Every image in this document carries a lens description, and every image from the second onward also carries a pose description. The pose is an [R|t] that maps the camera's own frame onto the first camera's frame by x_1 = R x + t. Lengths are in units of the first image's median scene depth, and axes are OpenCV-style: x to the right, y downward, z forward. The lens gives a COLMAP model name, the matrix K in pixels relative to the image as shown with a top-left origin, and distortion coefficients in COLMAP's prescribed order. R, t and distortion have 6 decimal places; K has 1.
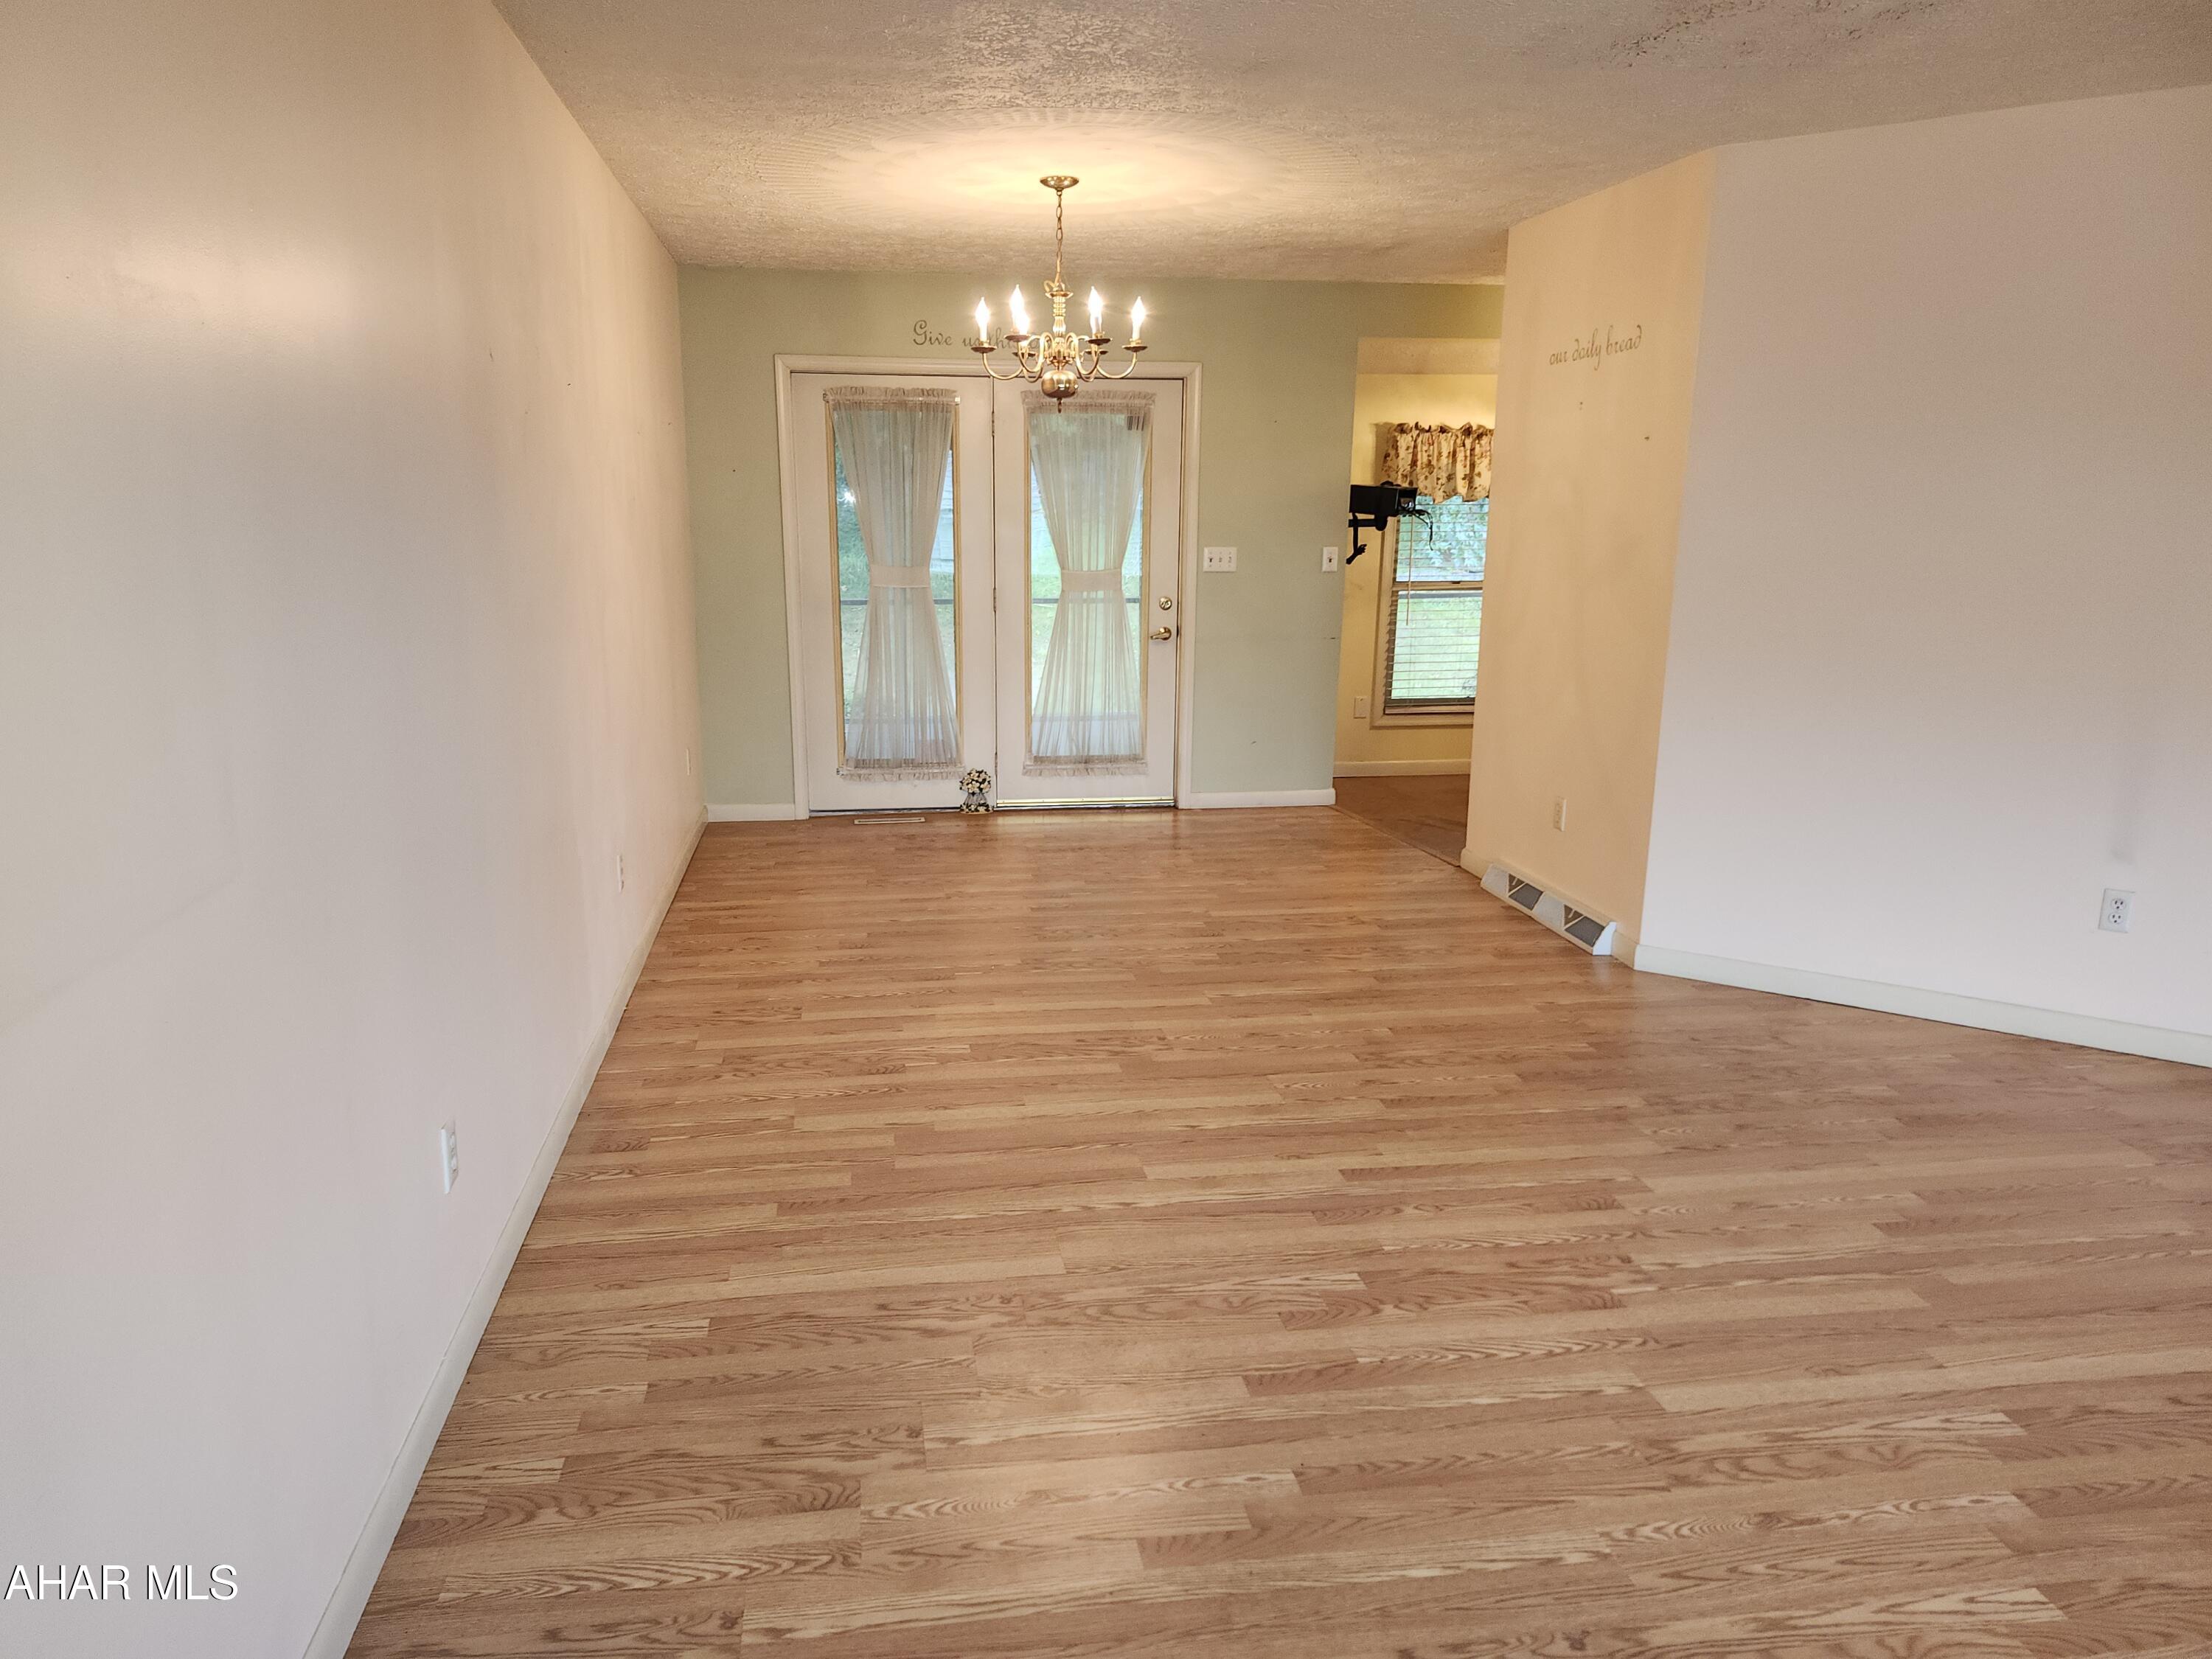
lens RADIAL K [[1528.3, 0, 1097.2], [0, 1528.3, 860.7], [0, 0, 1]] dist [0.102627, -0.121391]
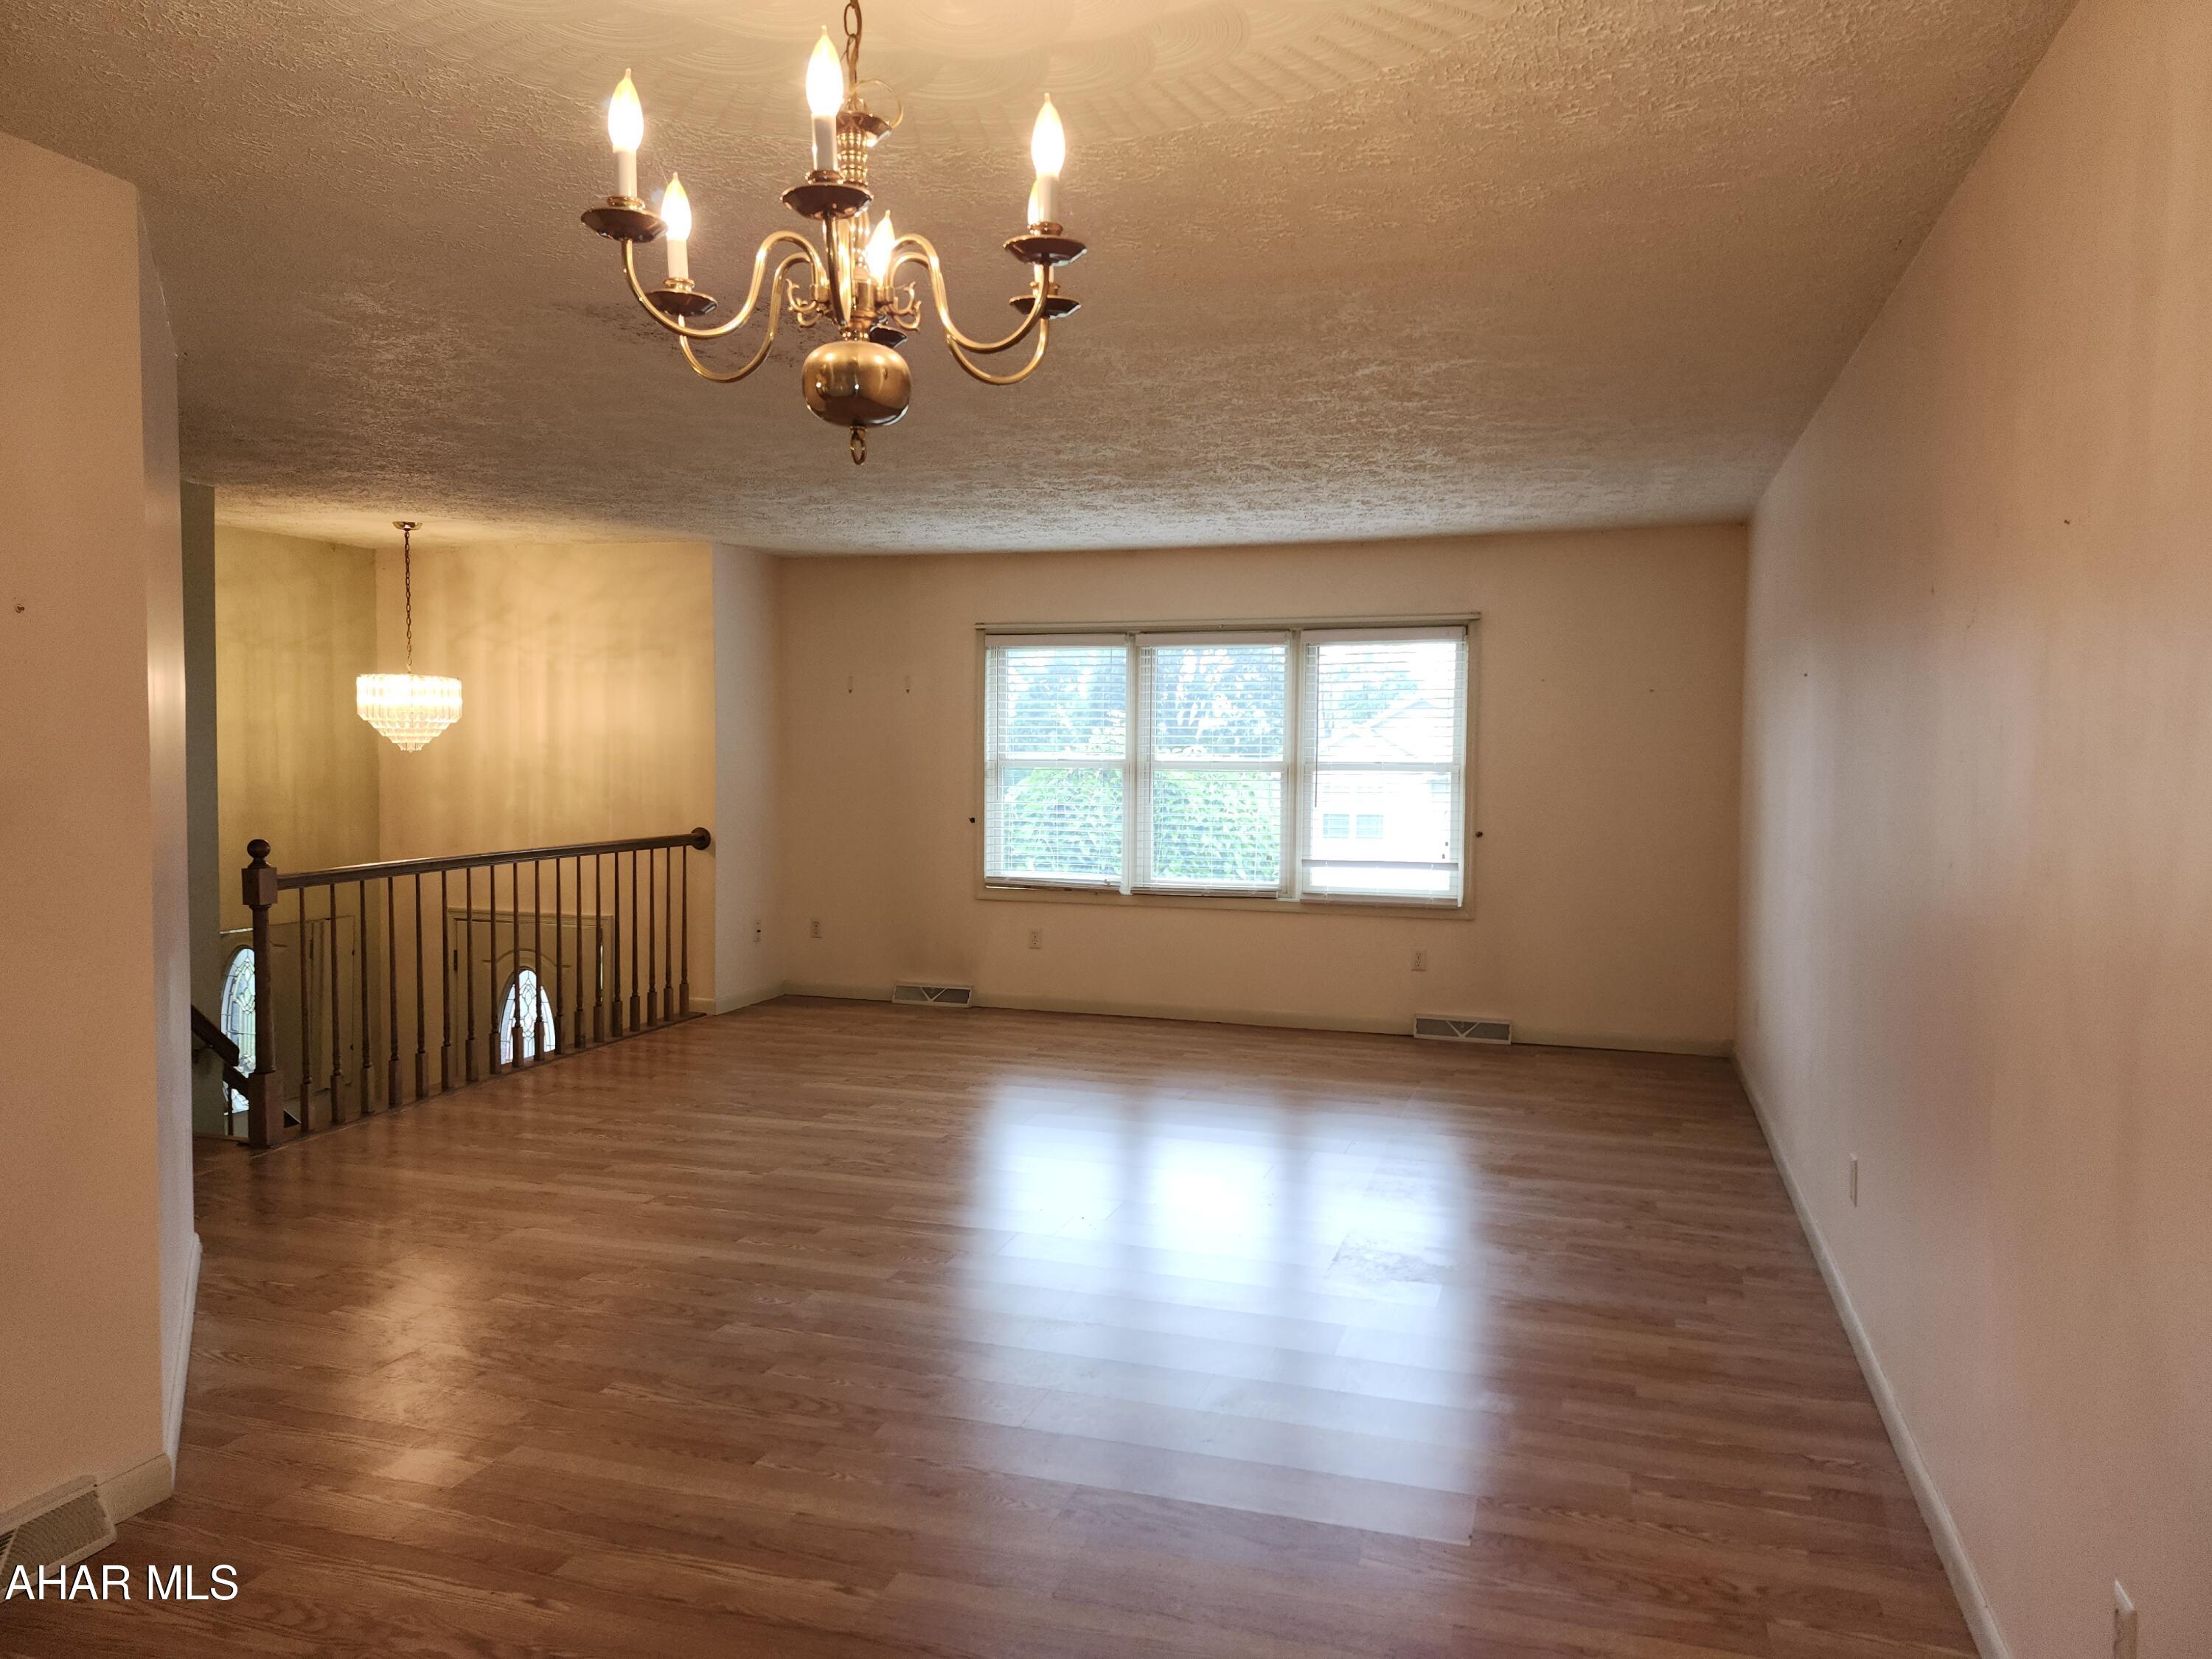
lens RADIAL K [[1528.3, 0, 1097.2], [0, 1528.3, 860.7], [0, 0, 1]] dist [0.102627, -0.121391]
pose [[-0.888771, -0.042573, 0.456370, -0.323352], [0.097022, 0.955641, 0.278097, -0.415558], [-0.447965, 0.291443, -0.845215, 1.806427]]
